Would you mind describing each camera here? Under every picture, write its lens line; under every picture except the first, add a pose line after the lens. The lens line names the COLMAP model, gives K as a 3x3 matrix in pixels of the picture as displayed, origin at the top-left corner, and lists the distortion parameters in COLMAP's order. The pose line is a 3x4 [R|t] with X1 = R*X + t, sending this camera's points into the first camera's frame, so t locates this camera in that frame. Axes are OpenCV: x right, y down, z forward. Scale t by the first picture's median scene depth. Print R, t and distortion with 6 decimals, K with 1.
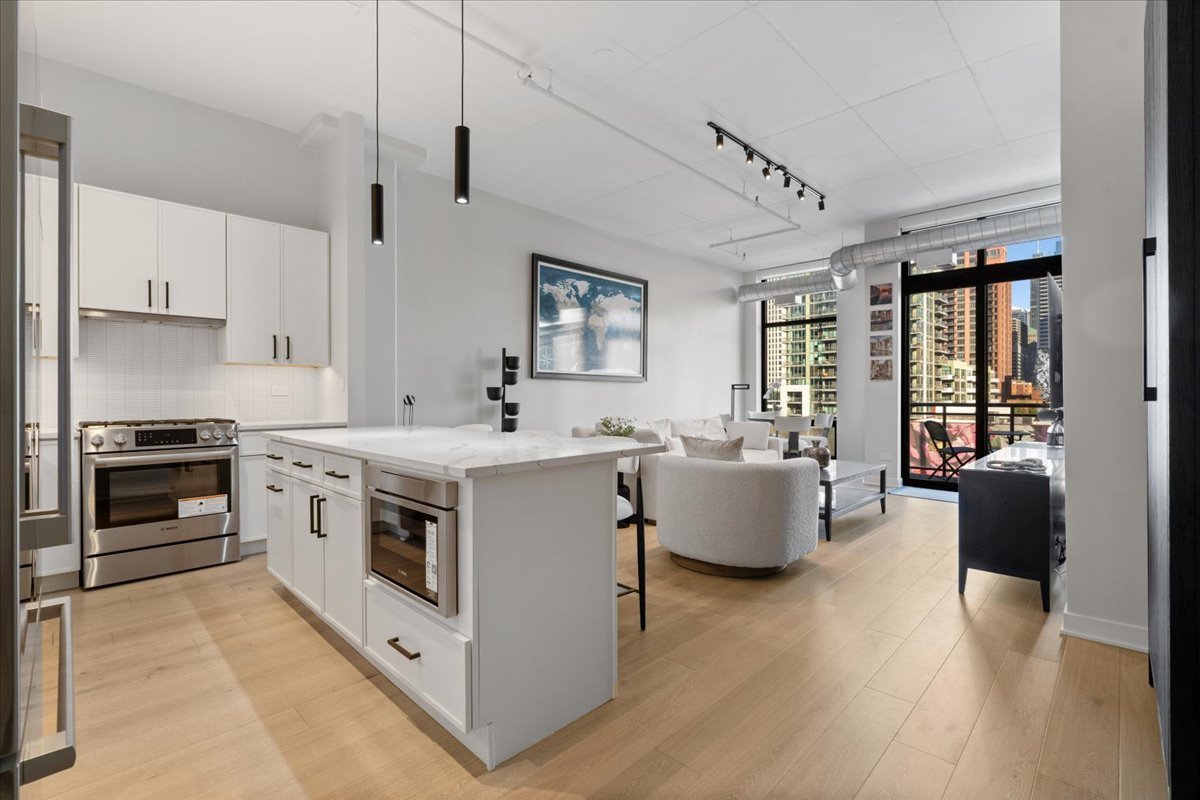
lens RADIAL K [[543.1, 0, 601.3], [0, 543.1, 396.3], [0, 0, 1]] dist [-0.002754, -0.000261]
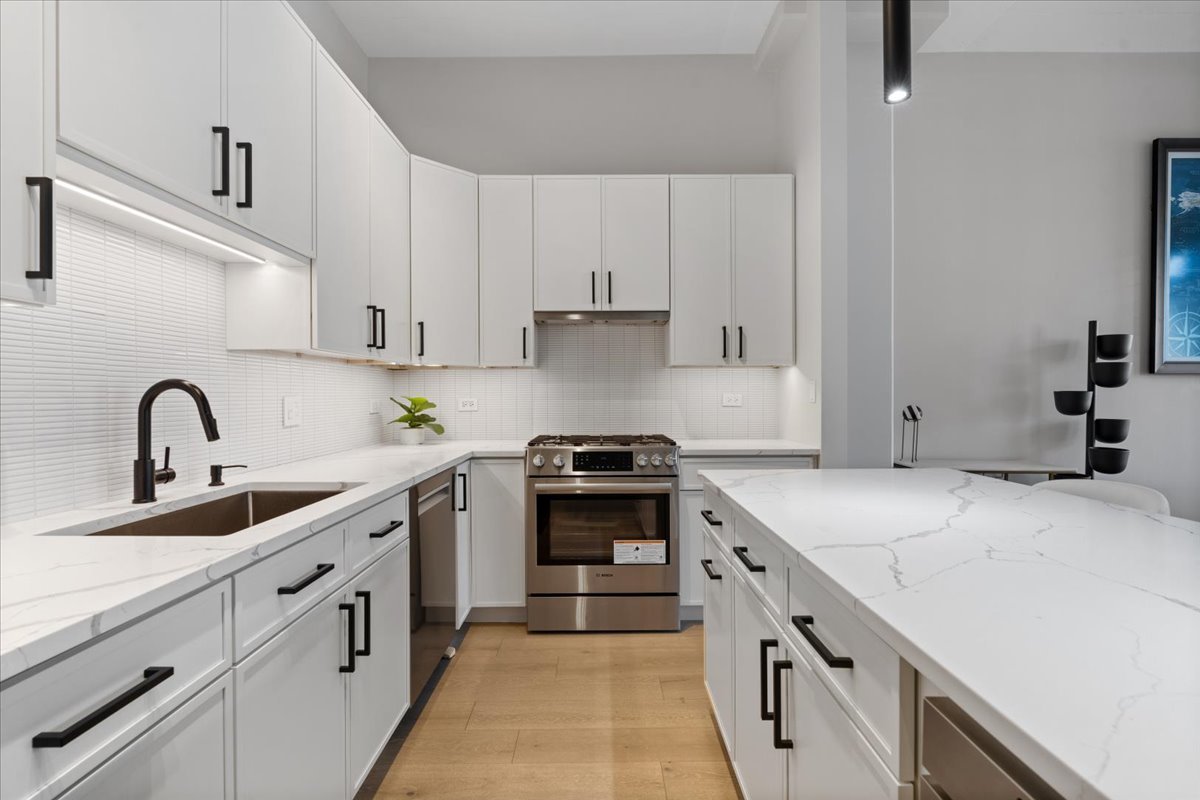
lens RADIAL K [[549.1, 0, 597.0], [0, 549.1, 402.2], [0, 0, 1]] dist [-0.001651, 0.000473]
pose [[0.693663, 0.006891, -0.720266, -0.107387], [0.000885, 0.999945, 0.010418, -0.009911], [0.720299, -0.007864, 0.693619, 0.208691]]
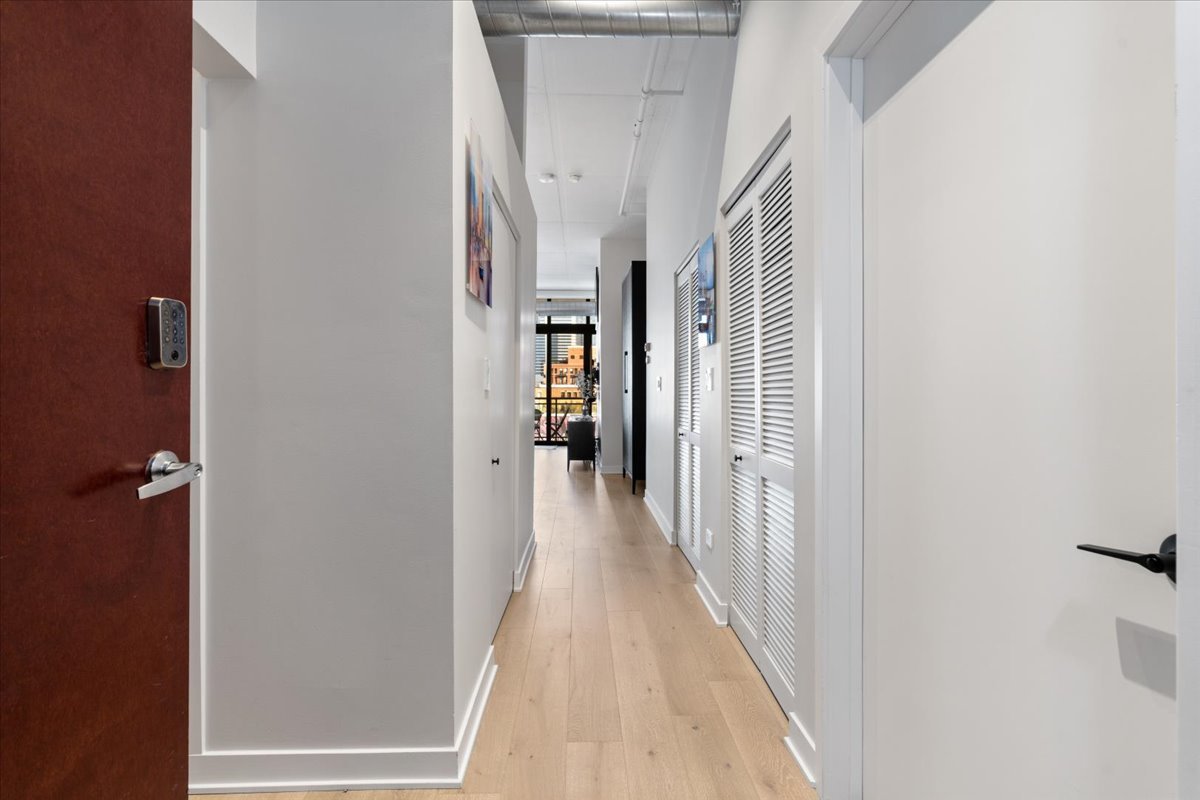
lens RADIAL K [[543.1, 0, 601.3], [0, 543.1, 396.3], [0, 0, 1]] dist [-0.002754, -0.000261]
pose [[0.692888, -0.000878, 0.721045, -0.482454], [-0.000882, 0.999997, 0.002065, 0.005813], [-0.721045, -0.002066, 0.692885, -0.394015]]
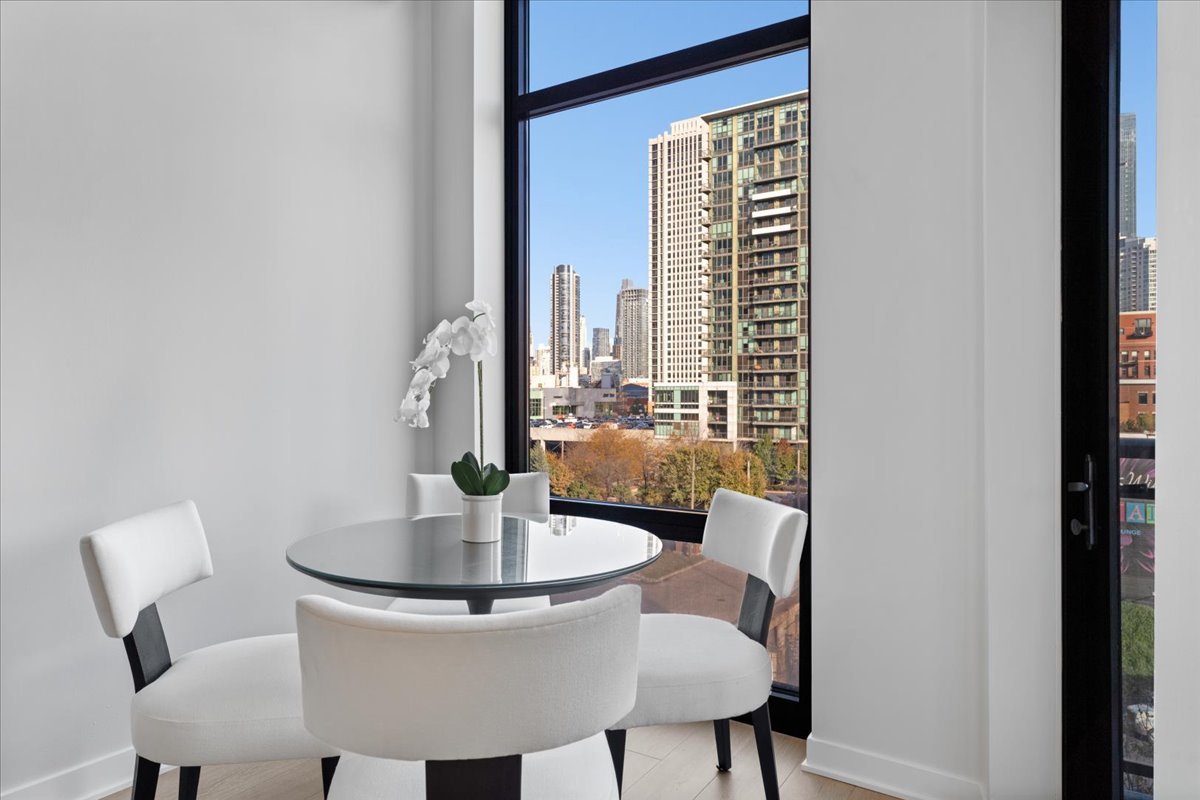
lens RADIAL K [[748.7, 0, 600.0], [0, 748.7, 400.0], [0, 0, 1]] dist [-0.005191, -0.000754]
pose [[0.983041, 0.000547, 0.183383, 0.408097], [-0.001393, 0.999989, 0.004485, 0.001151], [-0.183378, -0.004664, 0.983031, 0.997859]]
